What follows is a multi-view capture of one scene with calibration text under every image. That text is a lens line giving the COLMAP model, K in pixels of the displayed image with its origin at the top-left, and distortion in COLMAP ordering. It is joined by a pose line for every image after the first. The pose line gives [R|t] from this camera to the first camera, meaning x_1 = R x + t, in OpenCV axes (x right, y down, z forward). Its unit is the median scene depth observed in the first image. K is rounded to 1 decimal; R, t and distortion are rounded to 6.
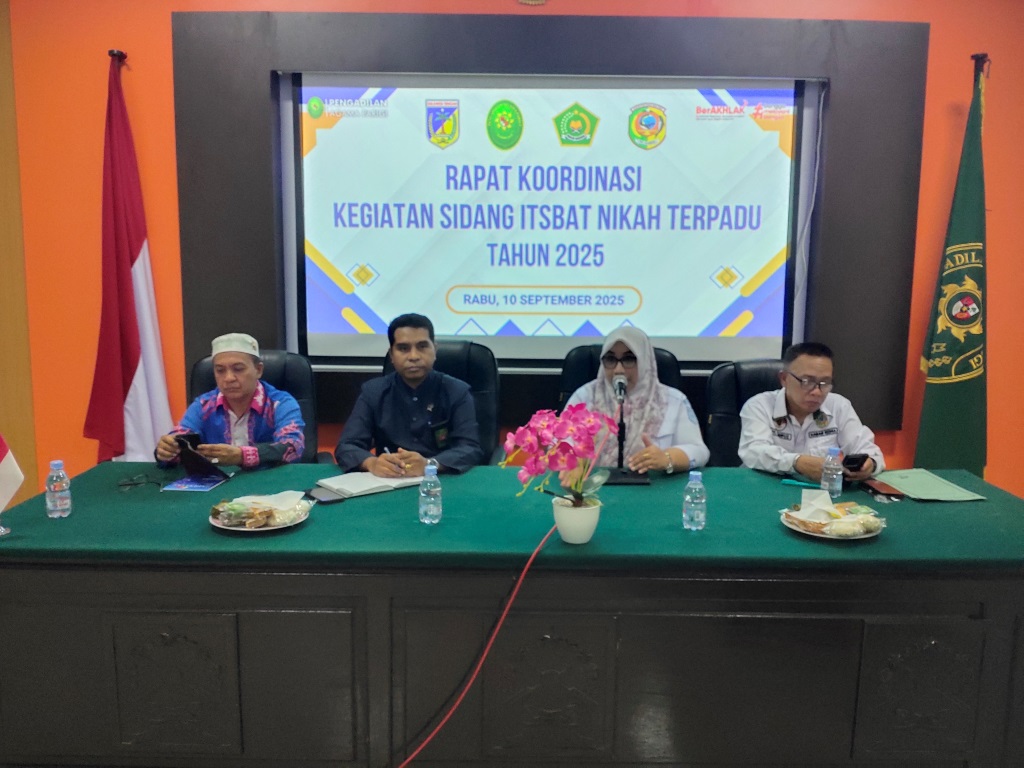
lens RADIAL K [[826.9, 0, 516.3], [0, 826.9, 376.2], [0, 0, 1]] dist [0.051310, -0.119500]
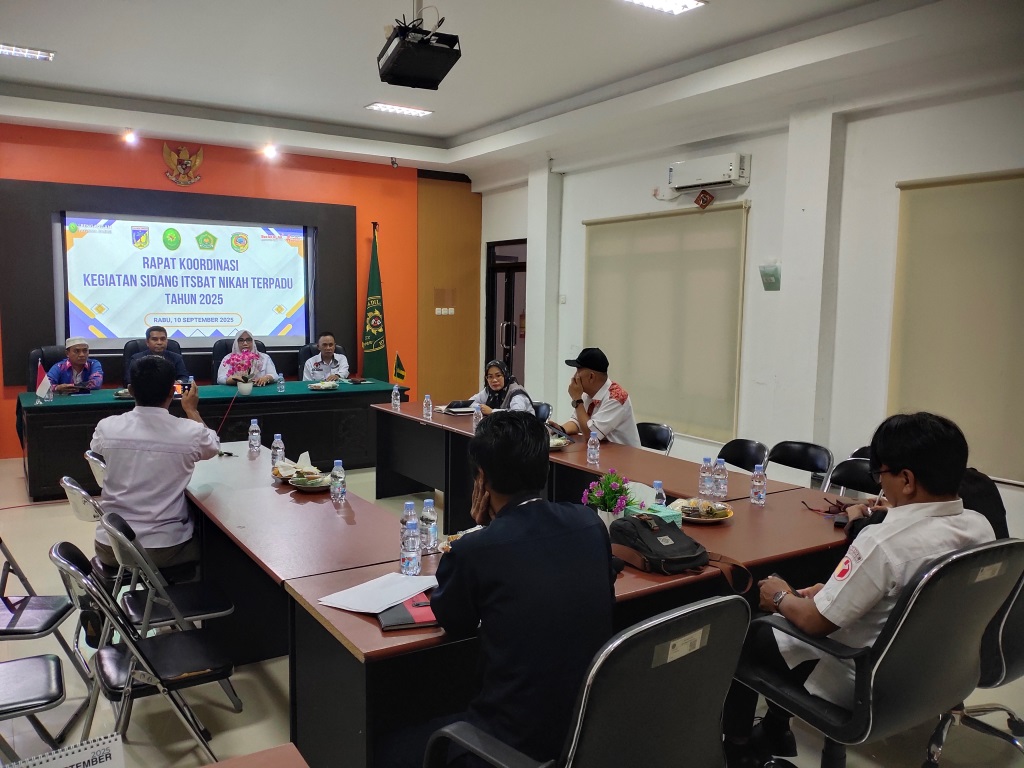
lens RADIAL K [[826.9, 0, 526.1], [0, 826.9, 397.4], [0, 0, 1]] dist [0.051310, -0.119500]
pose [[0.842421, -0.060889, 0.535369, -0.418109], [0.062363, 0.997935, 0.015368, 0.131023], [-0.535199, 0.020441, 0.844479, -1.302874]]
